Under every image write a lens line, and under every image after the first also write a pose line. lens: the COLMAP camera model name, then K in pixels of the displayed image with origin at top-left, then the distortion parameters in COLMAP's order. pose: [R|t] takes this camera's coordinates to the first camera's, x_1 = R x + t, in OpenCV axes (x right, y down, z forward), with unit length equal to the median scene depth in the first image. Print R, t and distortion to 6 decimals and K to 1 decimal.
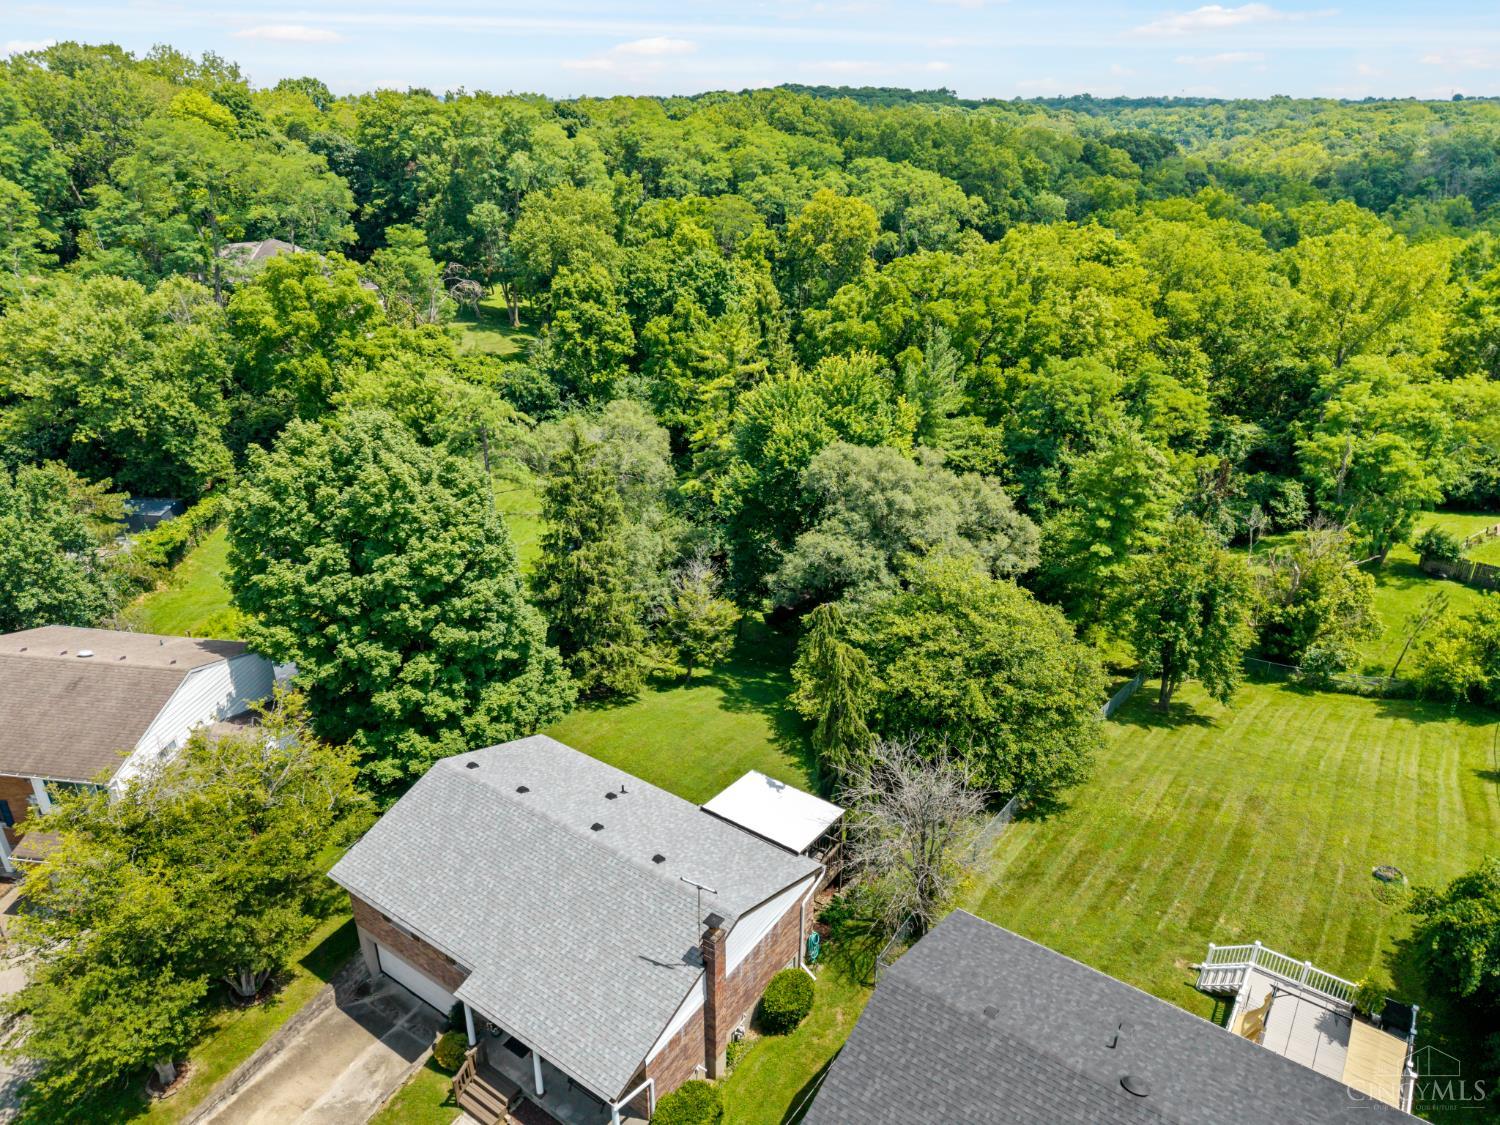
lens RADIAL K [[1045.1, 0, 750.0], [0, 1045.1, 562.5], [0, 0, 1]] dist [0.030477, -0.022318]
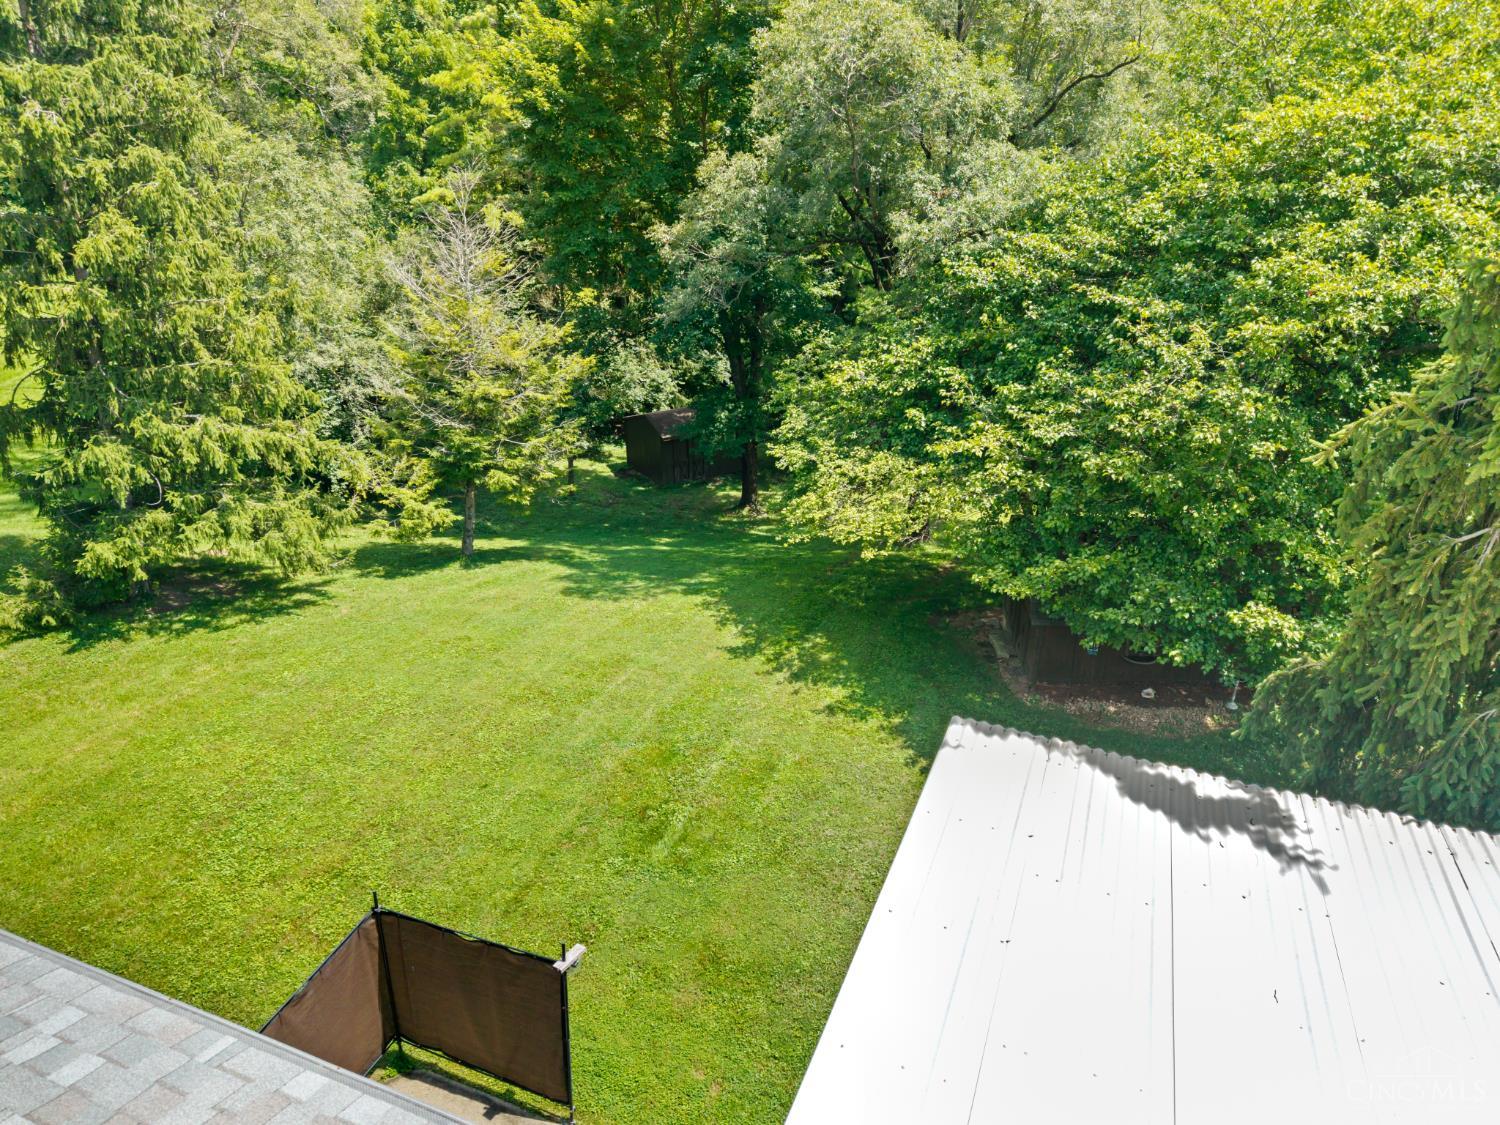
lens RADIAL K [[1045.1, 0, 750.0], [0, 1045.1, 562.5], [0, 0, 1]] dist [0.030477, -0.022318]
pose [[0.974993, -0.103737, 0.196537, -0.035369], [0.101250, 0.994602, 0.022686, 0.122973], [-0.197830, -0.002220, 0.980234, 0.613955]]
